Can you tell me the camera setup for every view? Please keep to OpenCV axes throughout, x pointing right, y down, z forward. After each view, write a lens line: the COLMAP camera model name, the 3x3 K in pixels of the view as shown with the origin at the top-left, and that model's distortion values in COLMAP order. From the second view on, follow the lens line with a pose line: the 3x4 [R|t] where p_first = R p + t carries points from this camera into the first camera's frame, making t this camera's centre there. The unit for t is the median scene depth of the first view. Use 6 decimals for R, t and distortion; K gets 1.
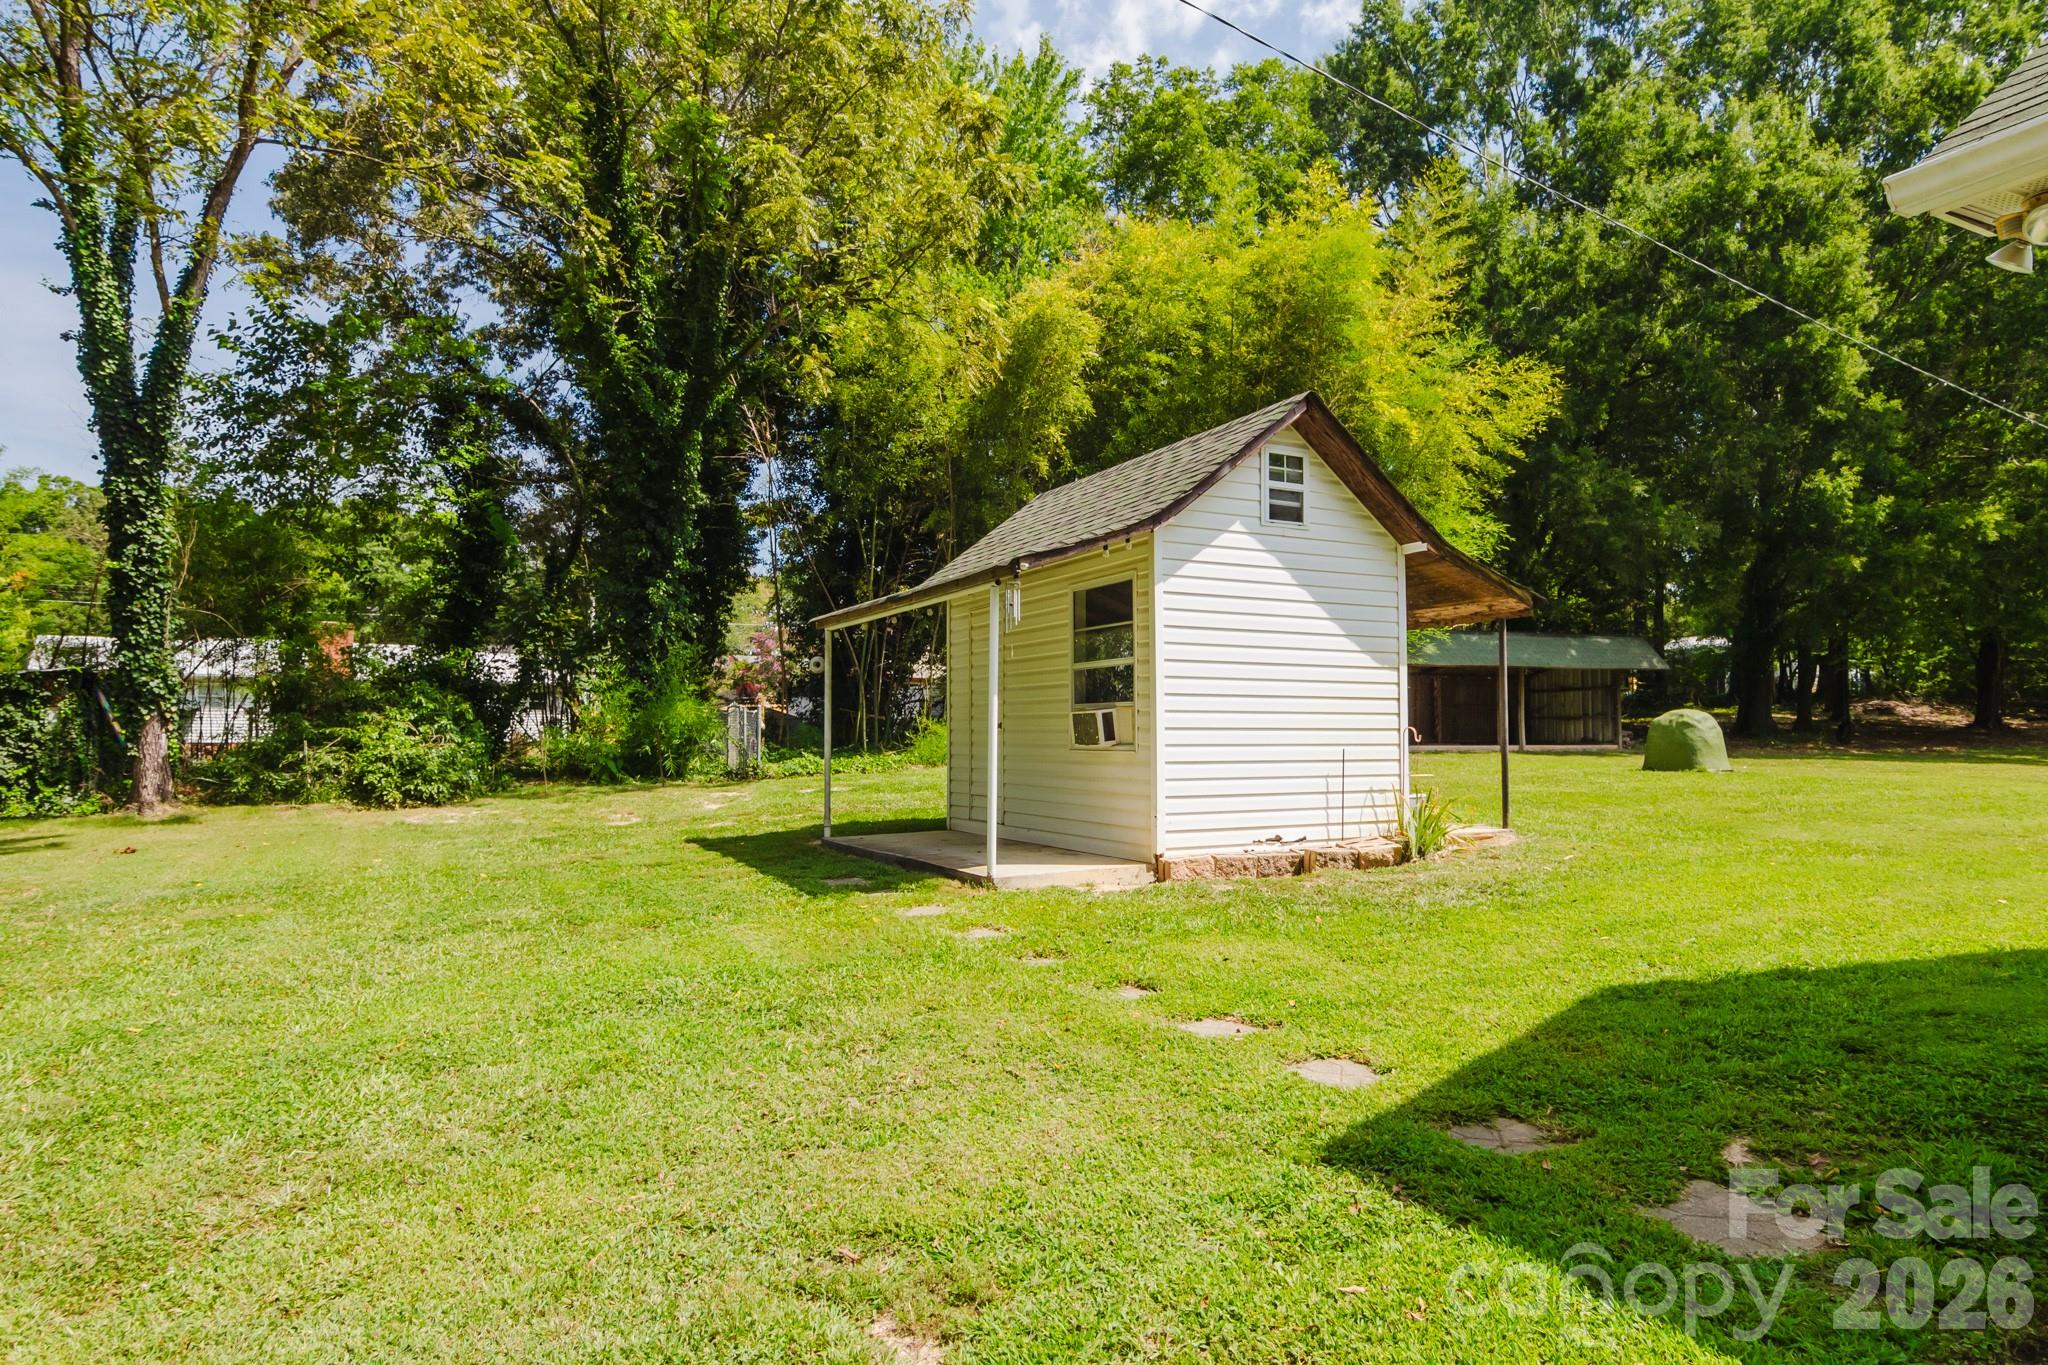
lens RADIAL K [[1150.6, 0, 1023.9], [0, 1150.6, 689.9], [0, 0, 1]] dist [-0.003150, -0.000063]
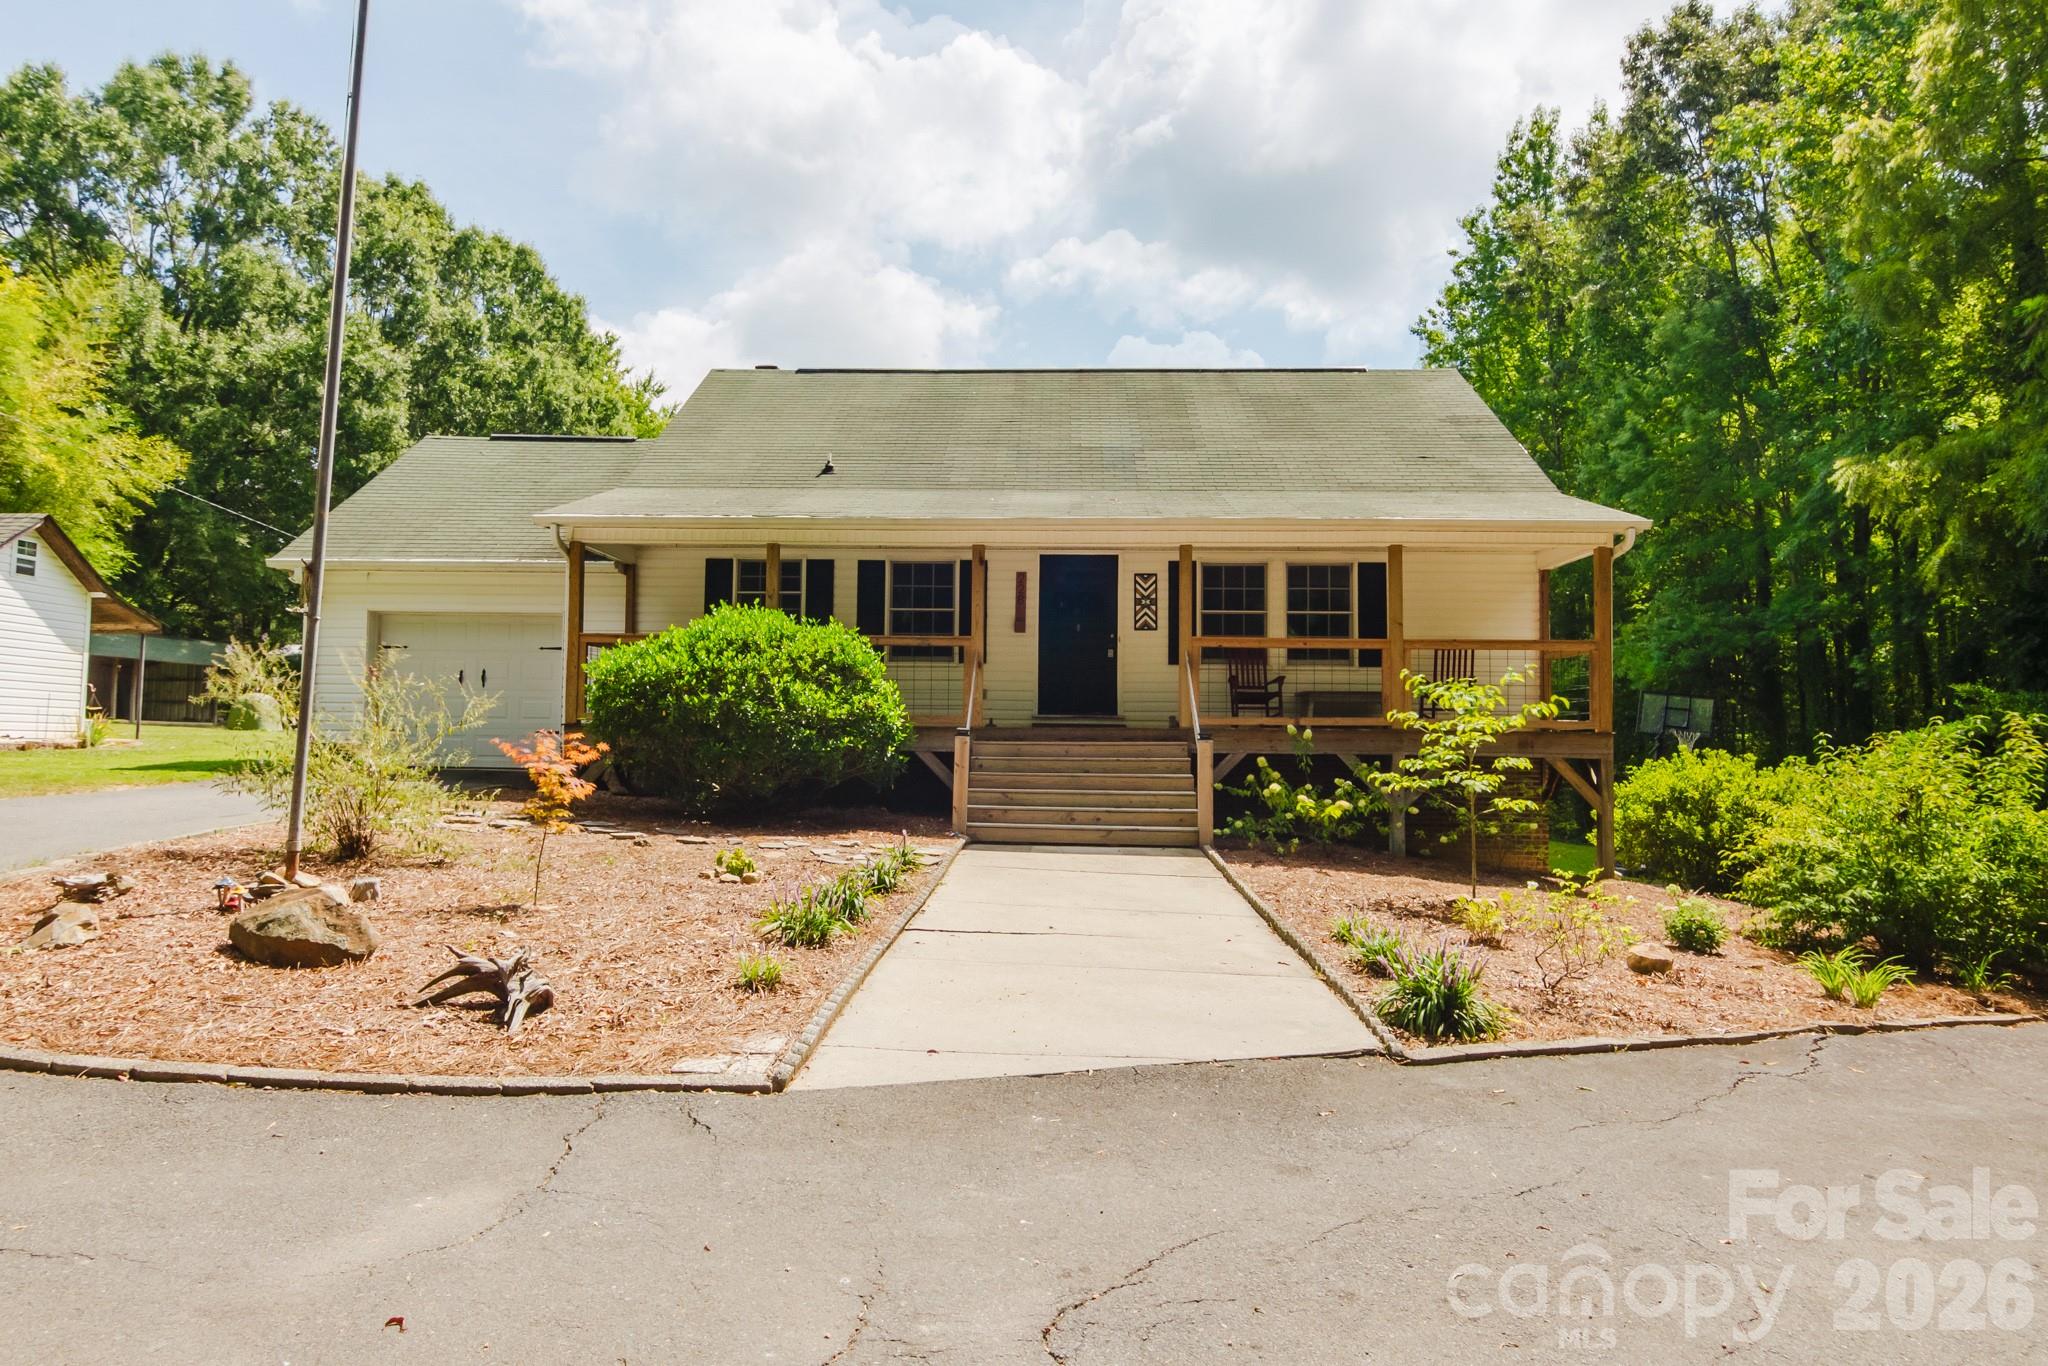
lens RADIAL K [[1150.6, 0, 1023.6], [0, 1150.6, 688.9], [0, 0, 1]] dist [-0.003150, -0.000063]
pose [[0.469681, 0.058466, 0.880898, -0.256437], [-0.050508, 0.997950, -0.039305, 0.014260], [-0.881390, -0.026032, 0.471671, -0.535142]]
